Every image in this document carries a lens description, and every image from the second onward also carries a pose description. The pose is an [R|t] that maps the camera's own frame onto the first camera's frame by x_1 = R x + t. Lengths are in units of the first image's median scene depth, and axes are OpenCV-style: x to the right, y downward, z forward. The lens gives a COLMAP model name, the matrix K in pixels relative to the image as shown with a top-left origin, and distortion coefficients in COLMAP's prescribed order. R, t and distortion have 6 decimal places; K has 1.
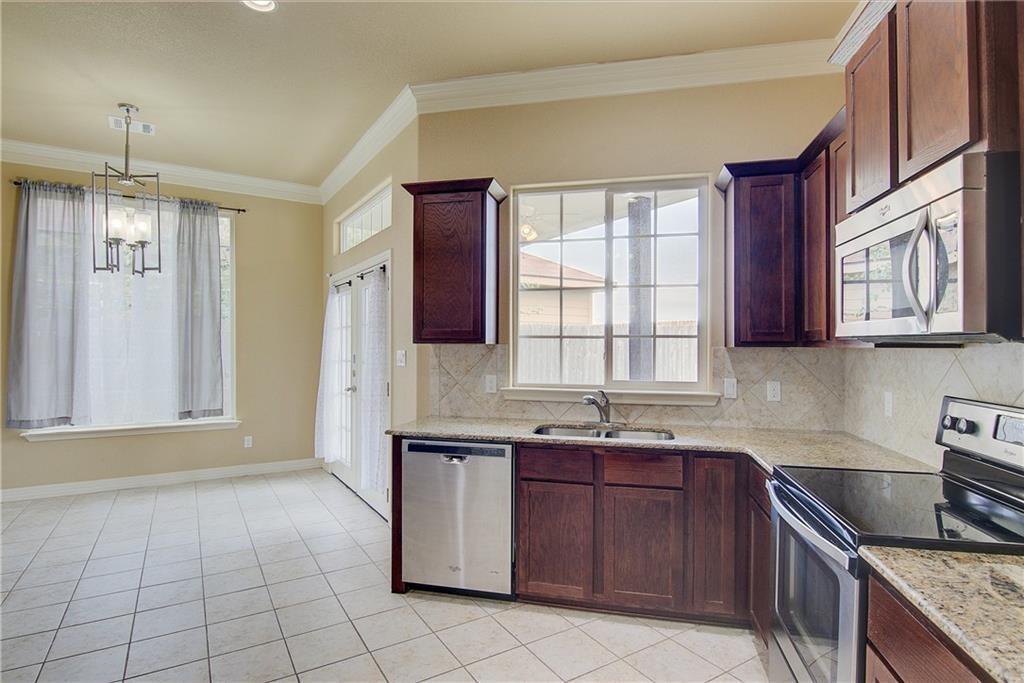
lens RADIAL K [[519.4, 0, 507.8], [0, 519.4, 345.8], [0, 0, 1]] dist [-0.013298, -0.007940]
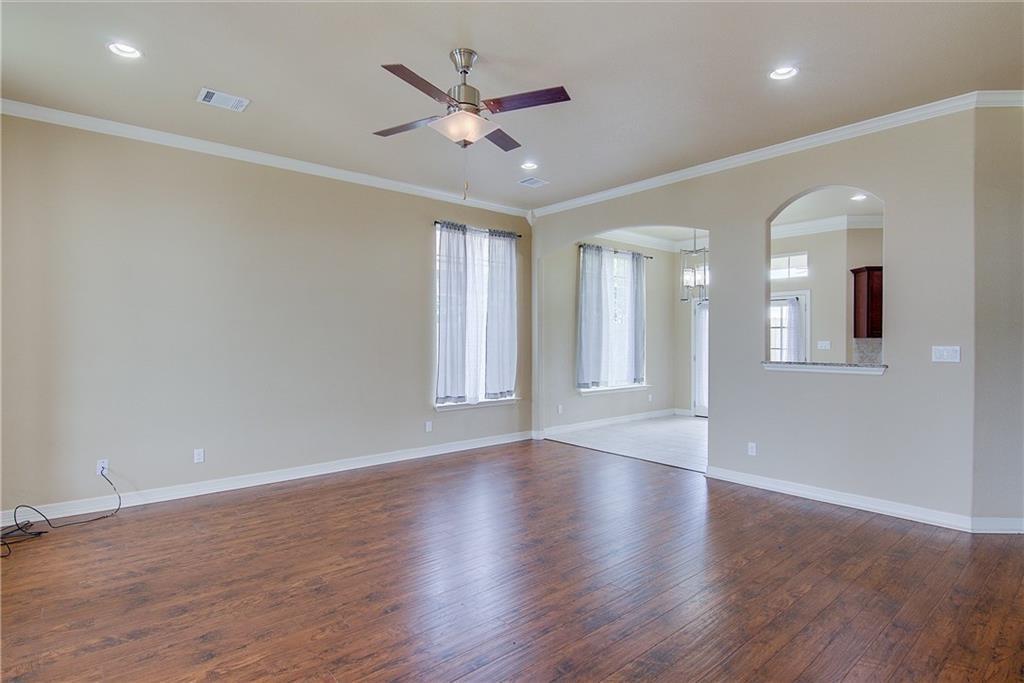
lens RADIAL K [[519.4, 0, 509.2], [0, 519.4, 338.0], [0, 0, 1]] dist [-0.013298, -0.007940]
pose [[0.990619, -0.005326, 0.136550, -1.372574], [0.005566, 0.999984, -0.001378, -0.006011], [-0.136541, 0.002126, 0.990632, -0.670044]]
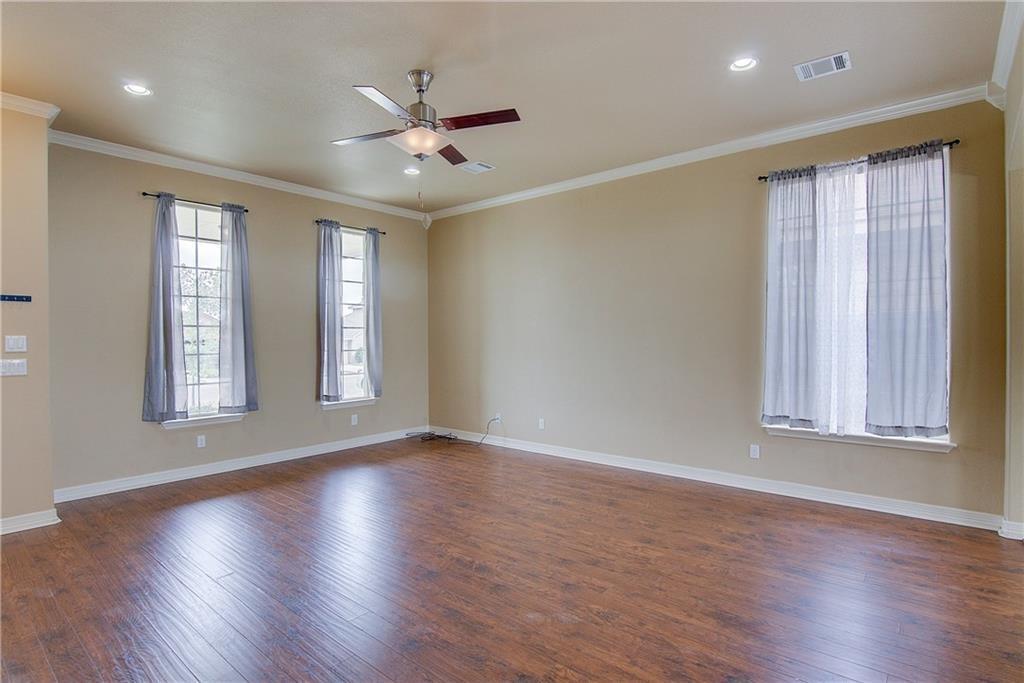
lens RADIAL K [[519.4, 0, 505.4], [0, 519.4, 343.5], [0, 0, 1]] dist [-0.013298, -0.007940]
pose [[0.294087, 0.005293, -0.955764, -0.589252], [0.005515, 0.999959, 0.007235, -0.001396], [0.955763, -0.007399, 0.294045, -0.088860]]
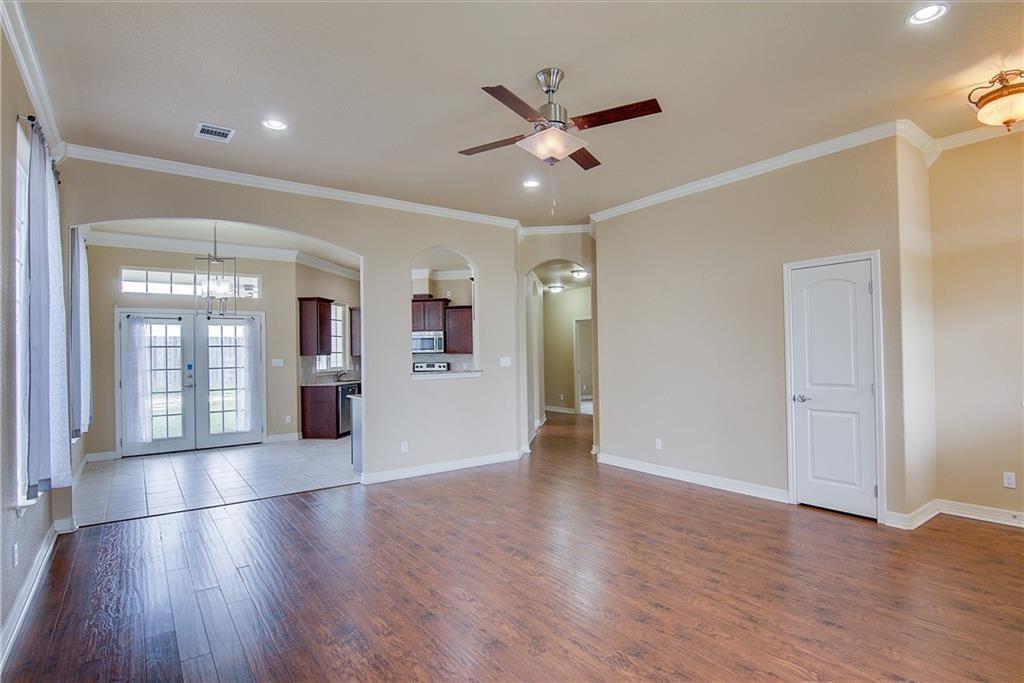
lens RADIAL K [[519.4, 0, 505.4], [0, 519.4, 349.8], [0, 0, 1]] dist [-0.013298, -0.007940]
pose [[-0.060259, 0.000723, 0.998183, -2.016030], [0.016027, 0.999872, 0.000244, -0.013224], [-0.998054, 0.016013, -0.060263, 0.122766]]
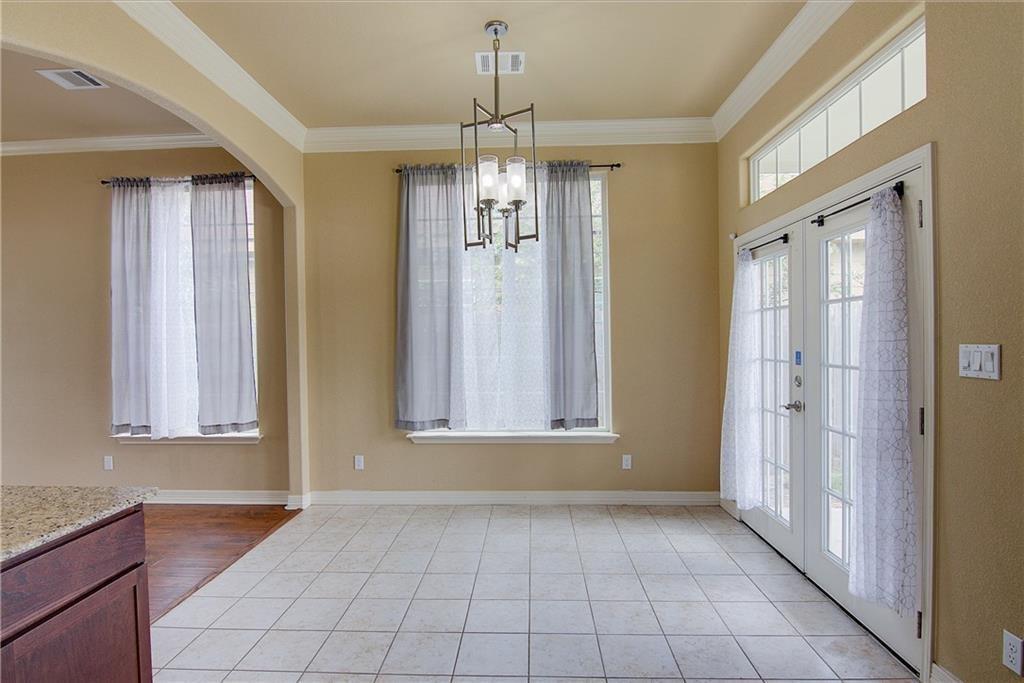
lens RADIAL K [[519.4, 0, 509.2], [0, 519.4, 346.2], [0, 0, 1]] dist [-0.013298, -0.007940]
pose [[0.823676, -0.006409, -0.567025, -0.236876], [0.015343, 0.999822, 0.010987, -0.000985], [0.566853, -0.017750, 0.823628, 0.298852]]
